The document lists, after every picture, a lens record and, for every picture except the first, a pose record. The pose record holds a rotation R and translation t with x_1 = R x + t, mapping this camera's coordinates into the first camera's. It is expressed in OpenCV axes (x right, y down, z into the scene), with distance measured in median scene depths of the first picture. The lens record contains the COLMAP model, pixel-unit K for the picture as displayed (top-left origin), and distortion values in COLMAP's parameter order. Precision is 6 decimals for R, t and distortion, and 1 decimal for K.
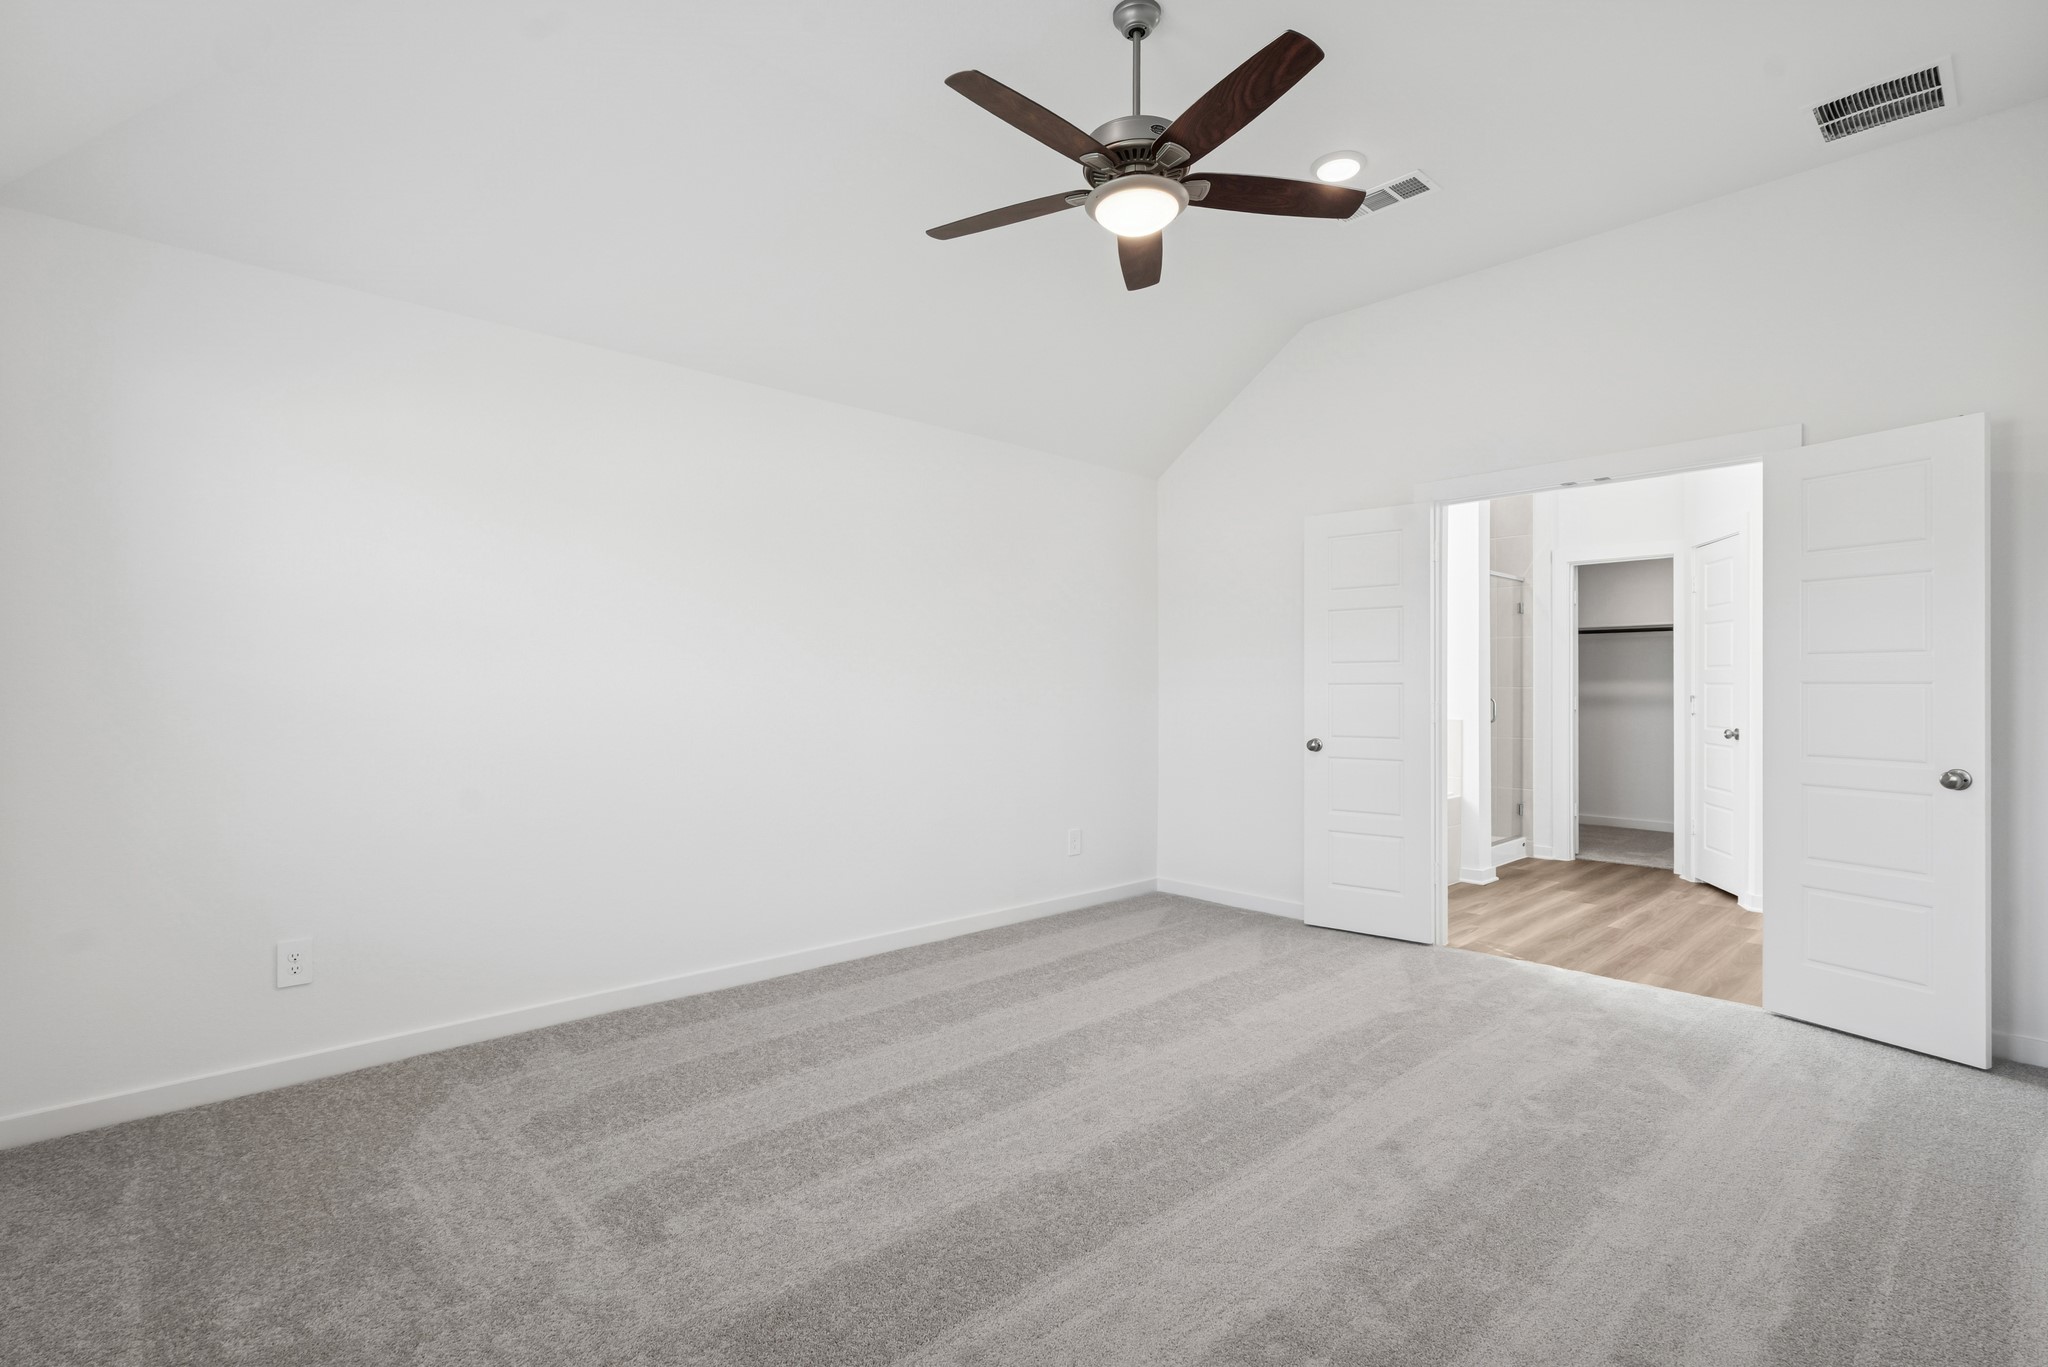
lens RADIAL K [[936.4, 0, 1026.0], [0, 936.4, 690.5], [0, 0, 1]] dist [-0.007744, 0.001505]
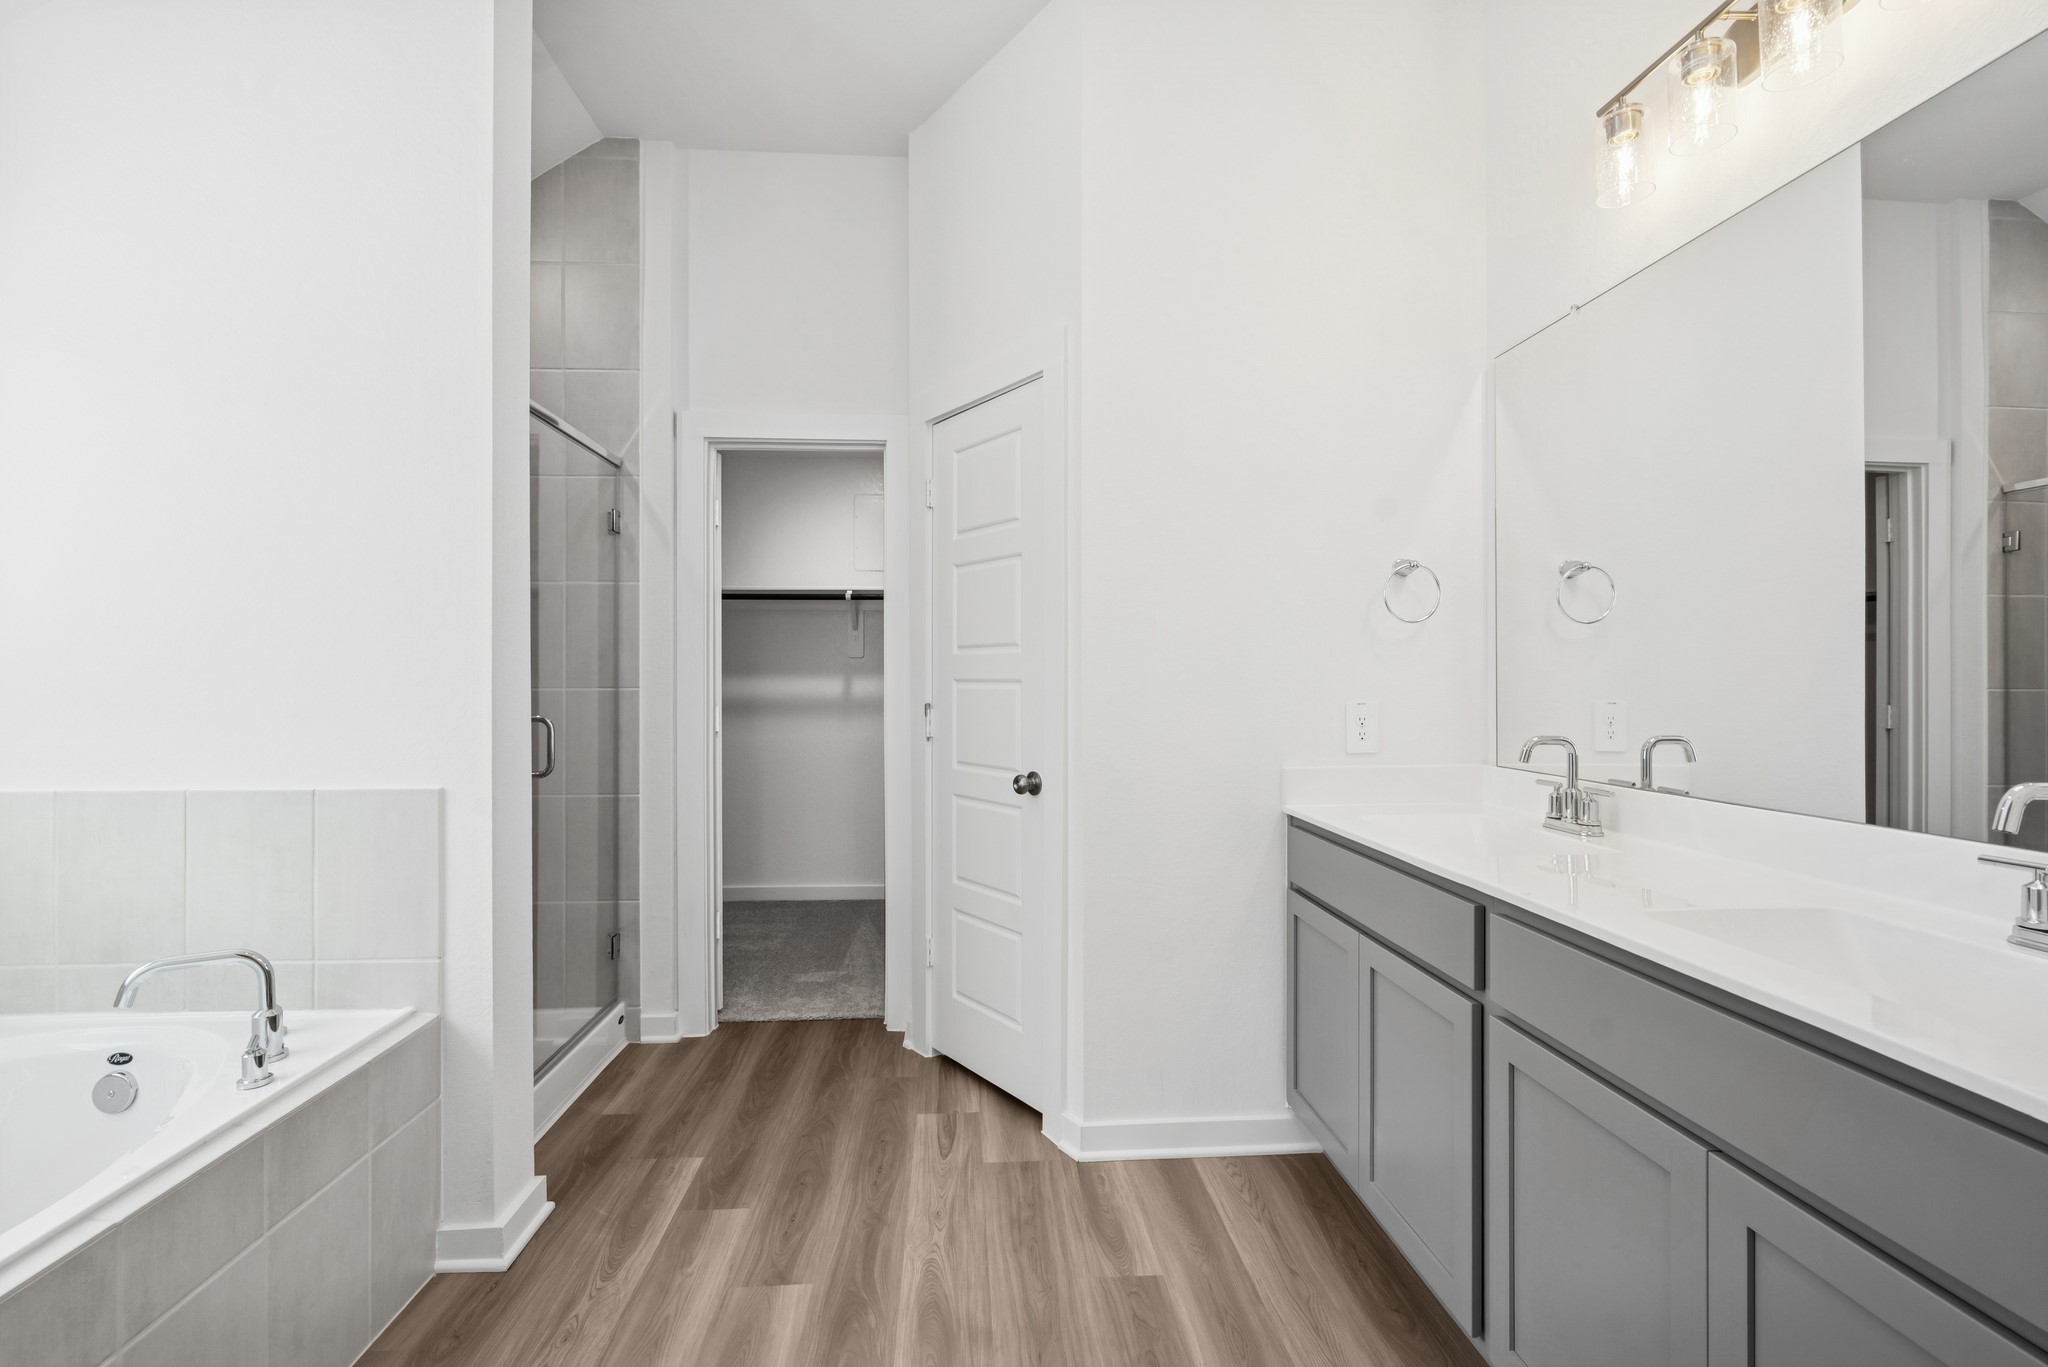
lens RADIAL K [[936.4, 0, 1025.7], [0, 936.4, 679.6], [0, 0, 1]] dist [-0.007744, 0.001505]
pose [[0.627821, -0.003095, 0.778351, 0.323813], [-0.000771, 0.999989, 0.004598, -0.011157], [-0.778357, -0.003487, 0.627812, 0.600448]]
